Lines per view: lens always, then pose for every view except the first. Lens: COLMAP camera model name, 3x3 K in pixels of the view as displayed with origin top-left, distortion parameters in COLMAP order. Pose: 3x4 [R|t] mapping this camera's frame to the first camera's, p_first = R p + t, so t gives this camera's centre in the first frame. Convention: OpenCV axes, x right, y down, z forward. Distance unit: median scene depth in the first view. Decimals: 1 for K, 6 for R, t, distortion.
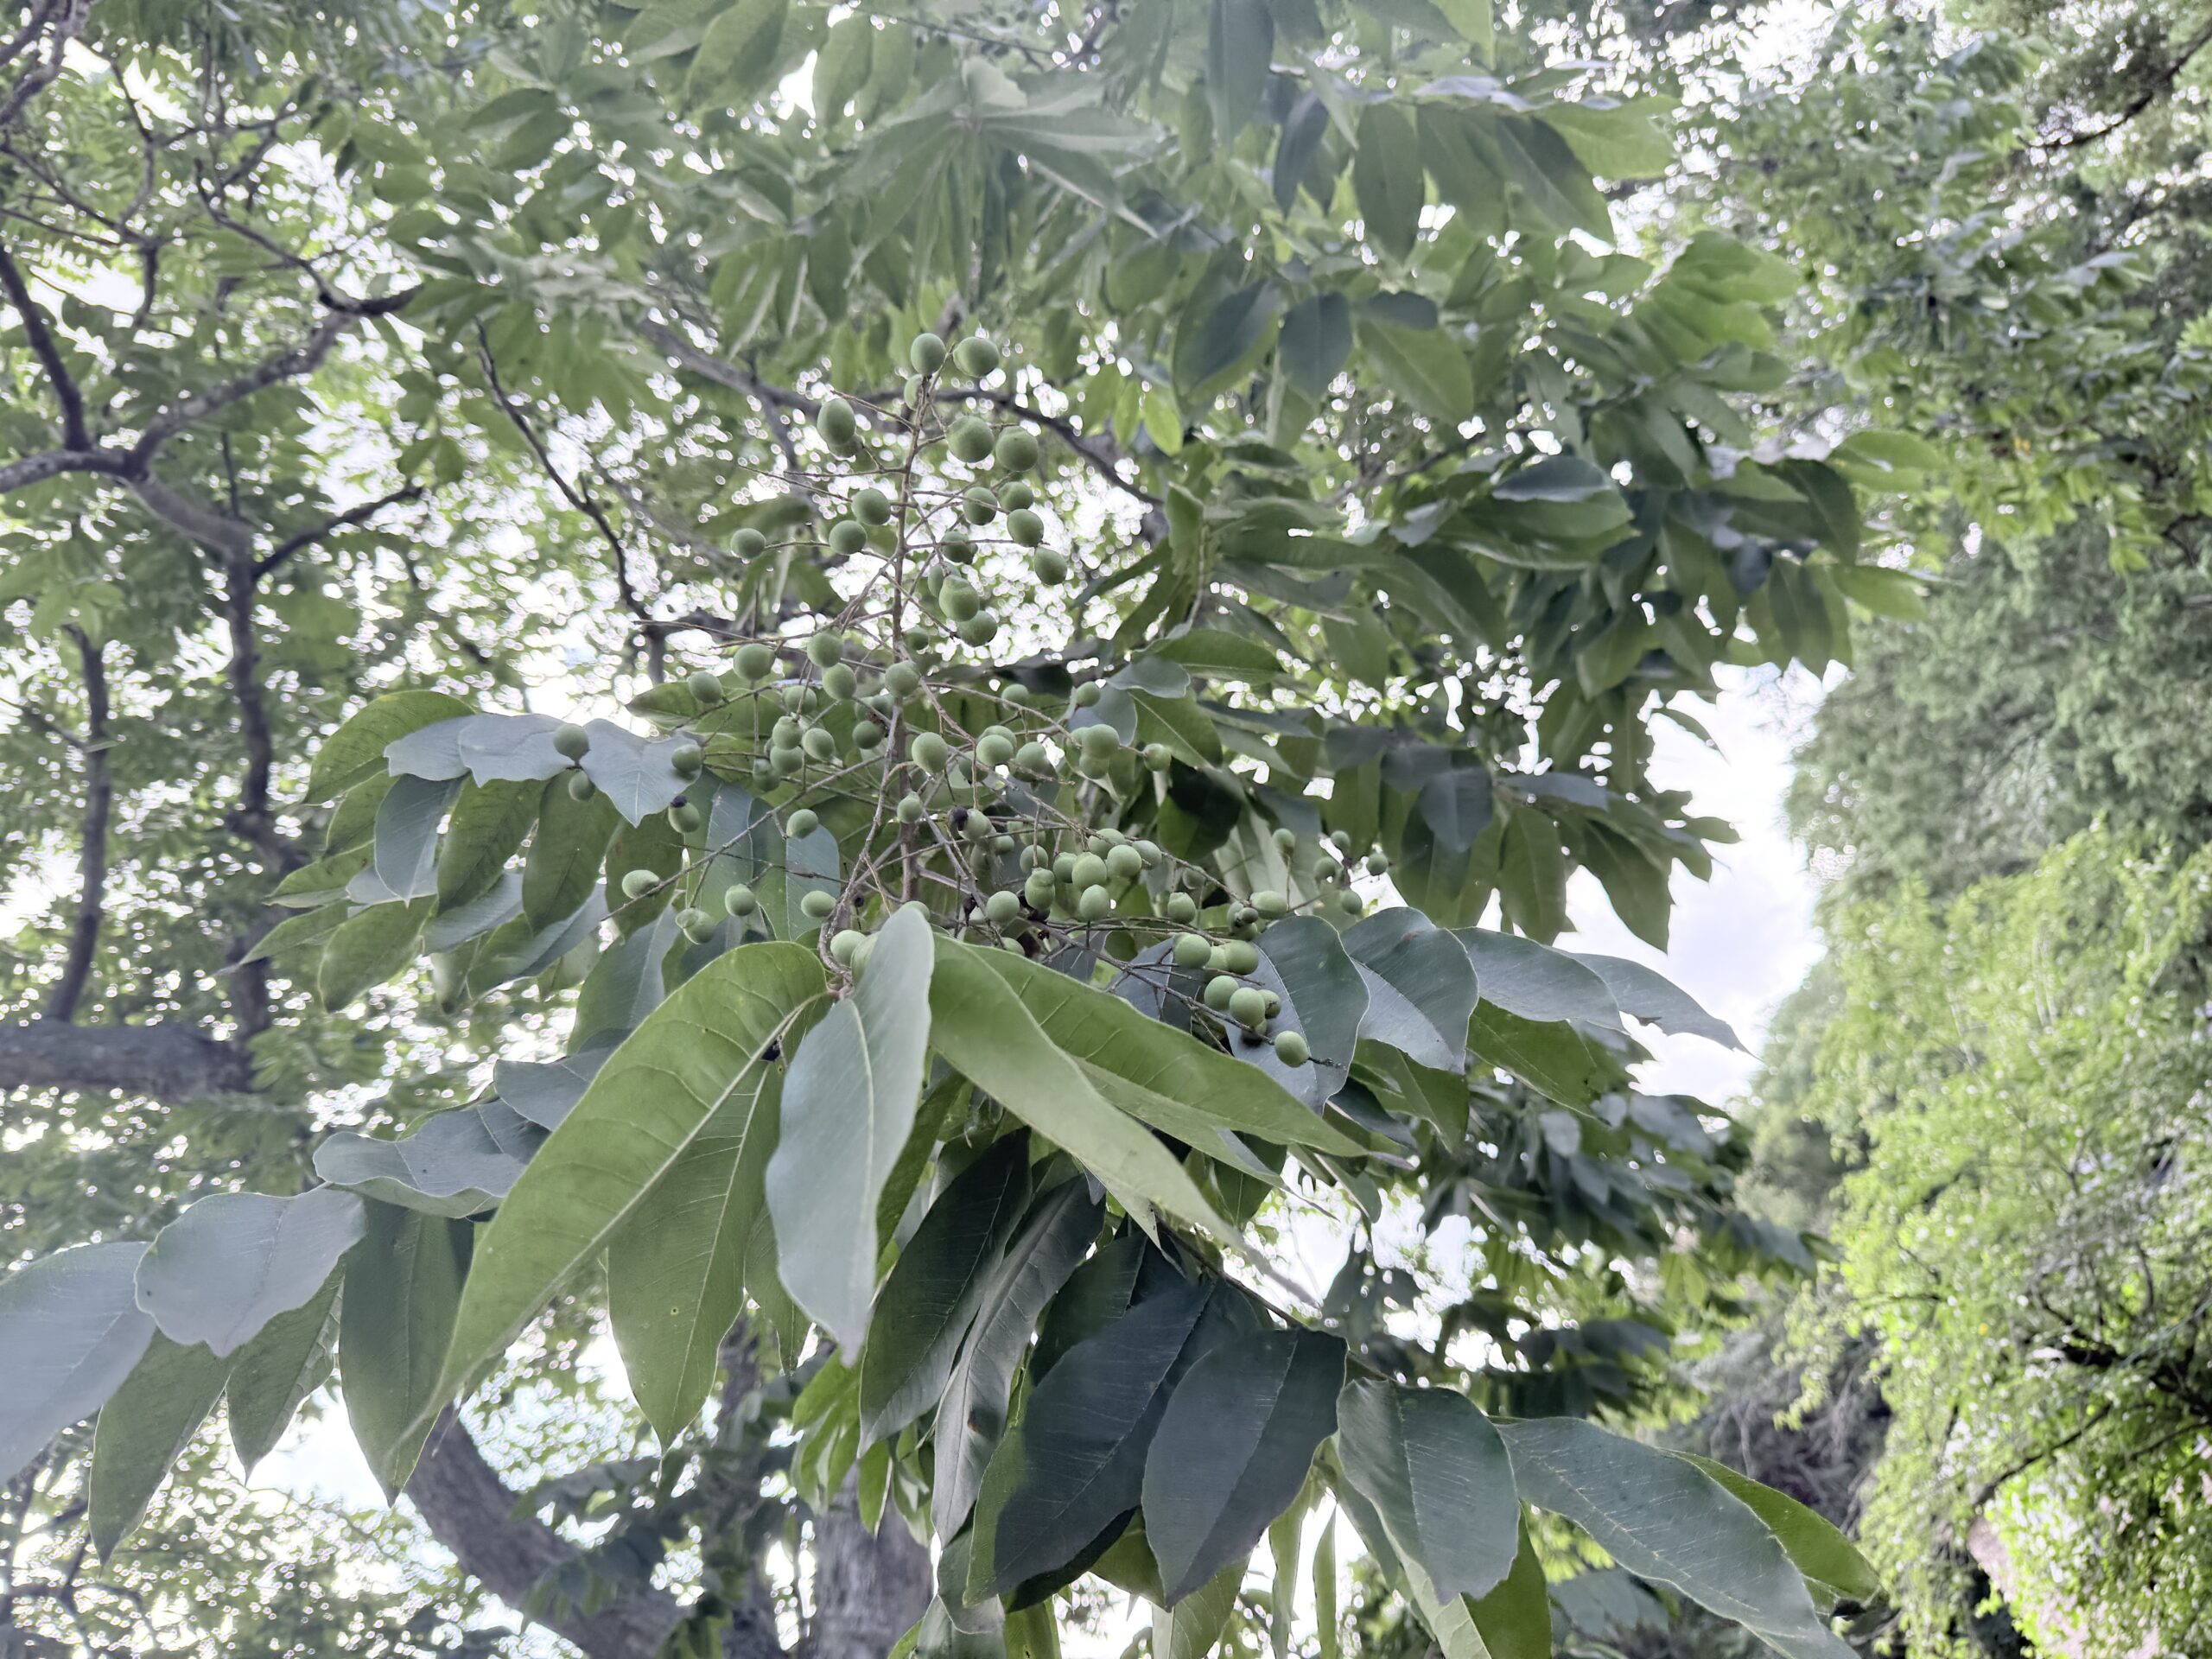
lens RADIAL K [[1522.7, 0, 1106.0], [0, 1522.7, 829.5], [0, 0, 1]] dist [0.043618, -0.089371]
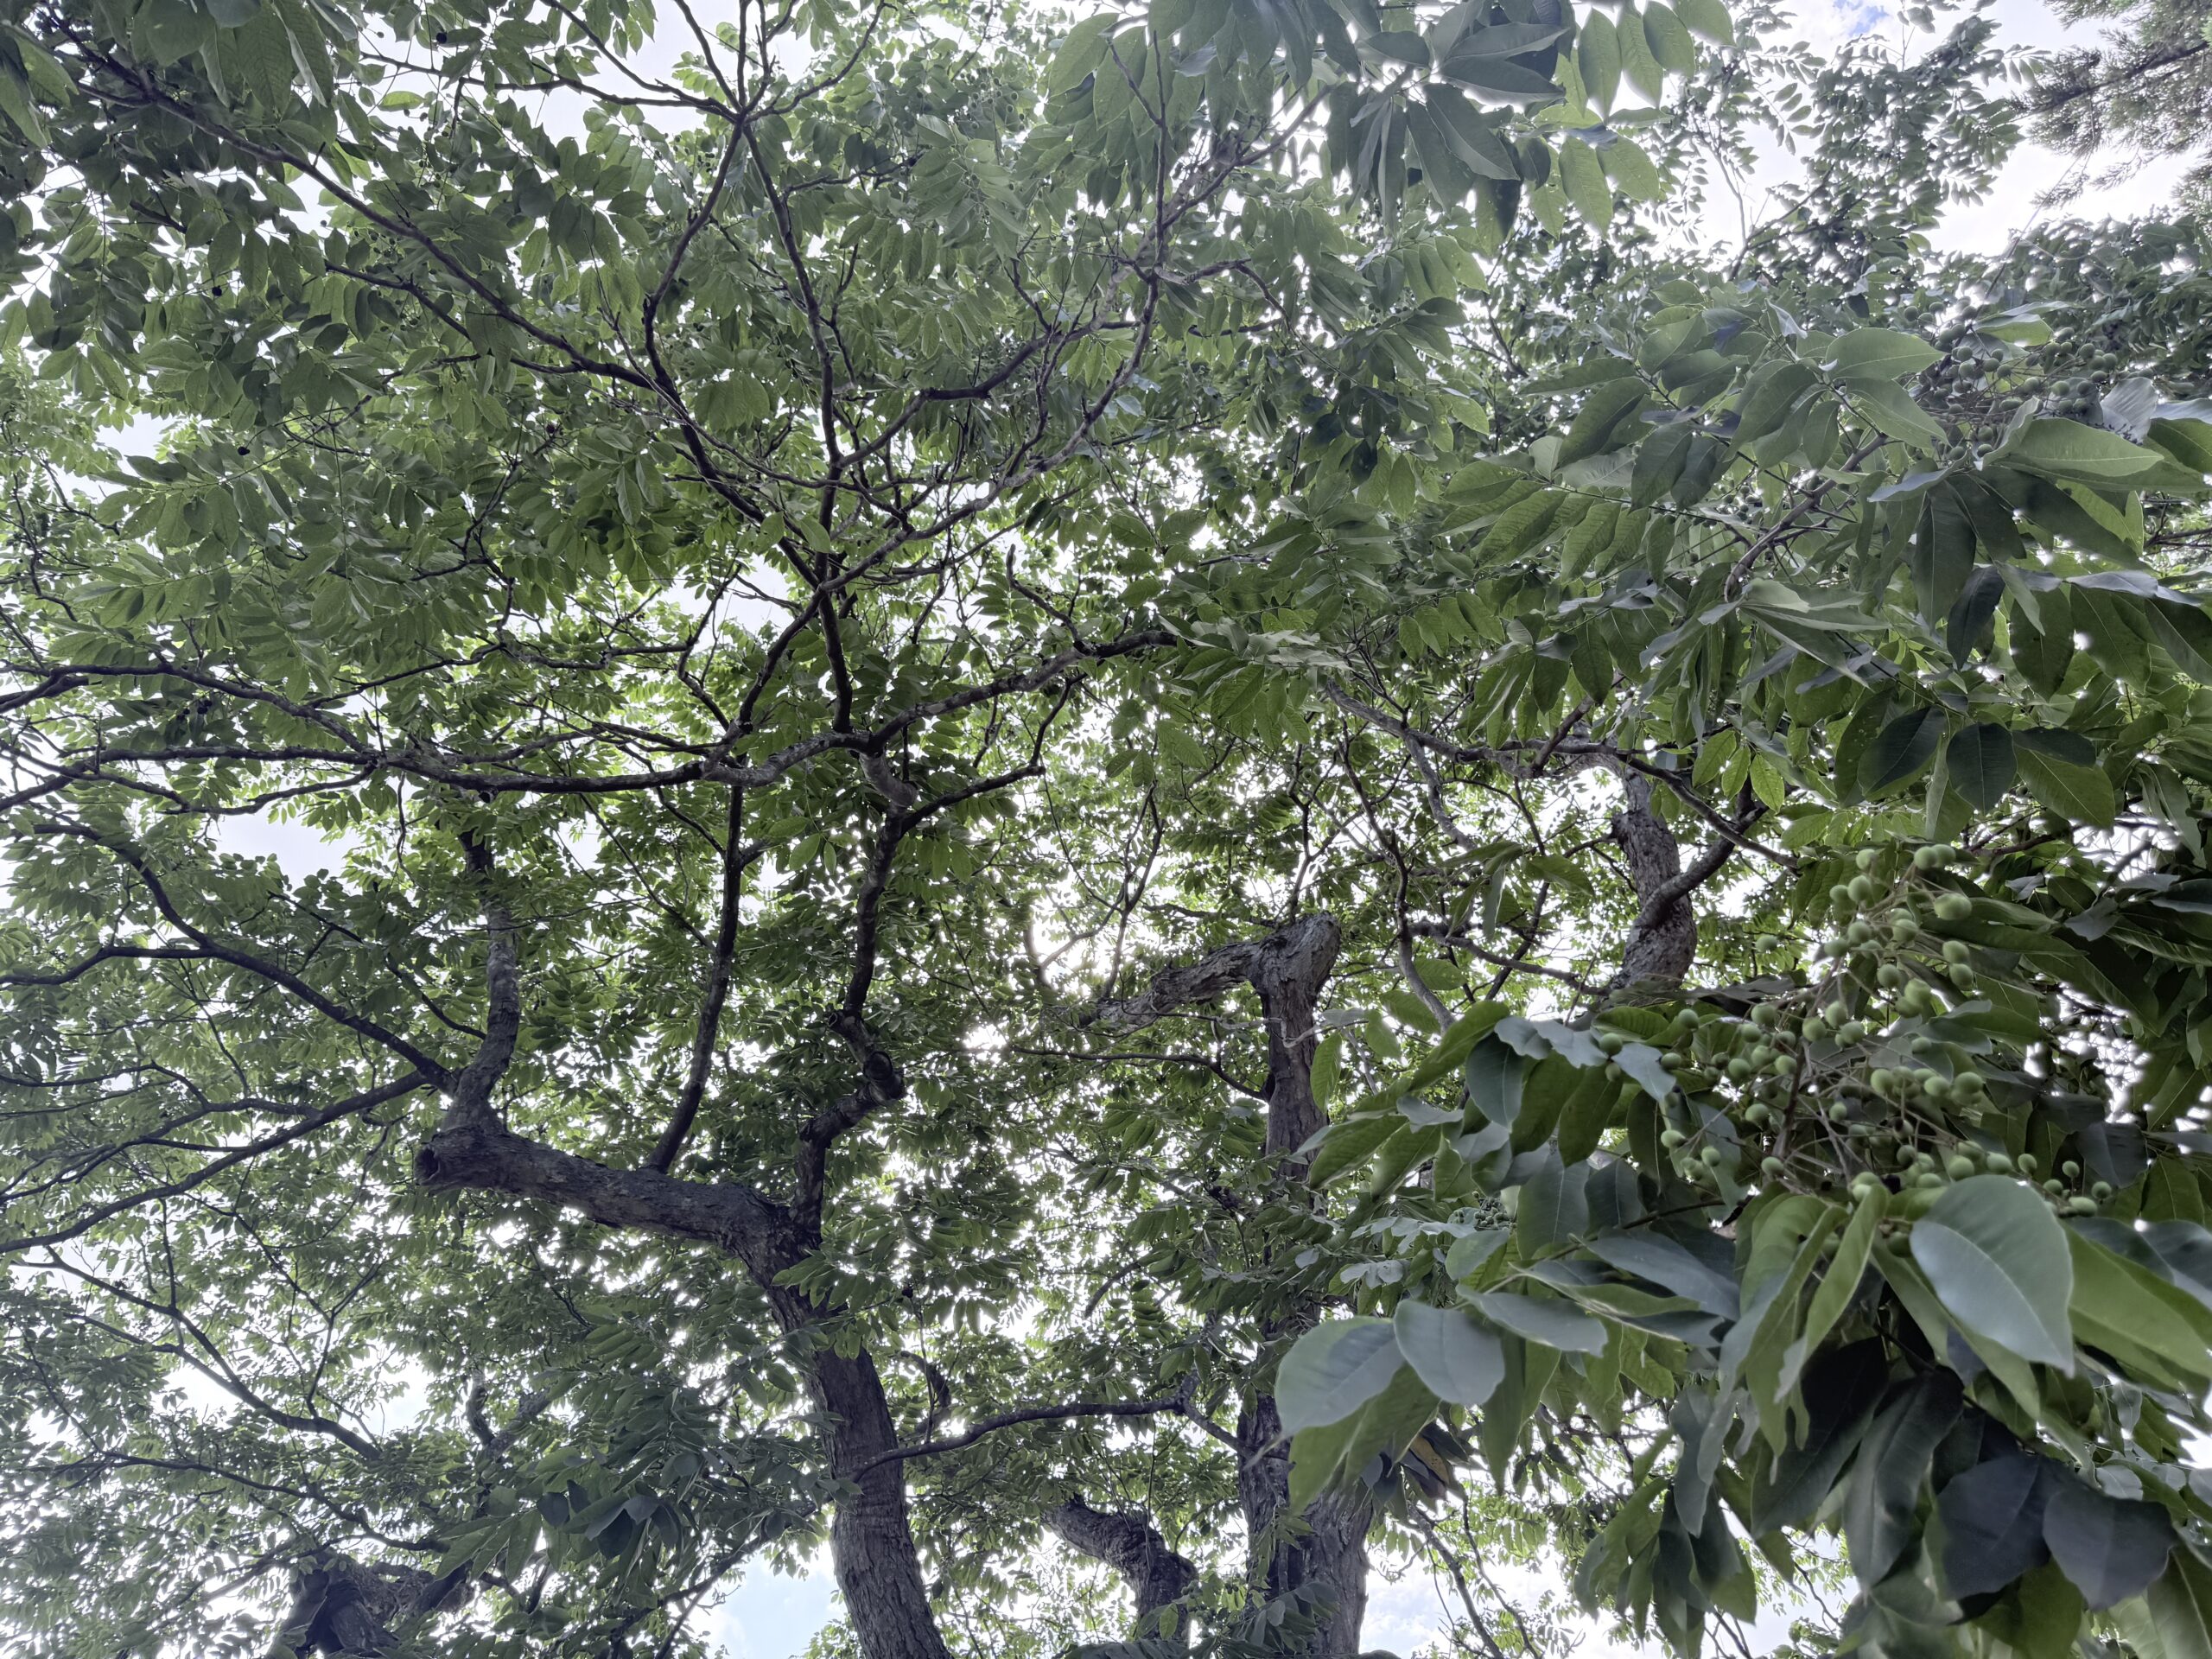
lens RADIAL K [[1522.7, 0, 1106.0], [0, 1522.7, 829.5], [0, 0, 1]] dist [0.043618, -0.089371]
pose [[0.959741, 0.078324, -0.269747, -0.118165], [-0.123907, 0.979902, -0.156328, 0.011565], [0.252081, 0.183457, 0.950157, -0.208321]]
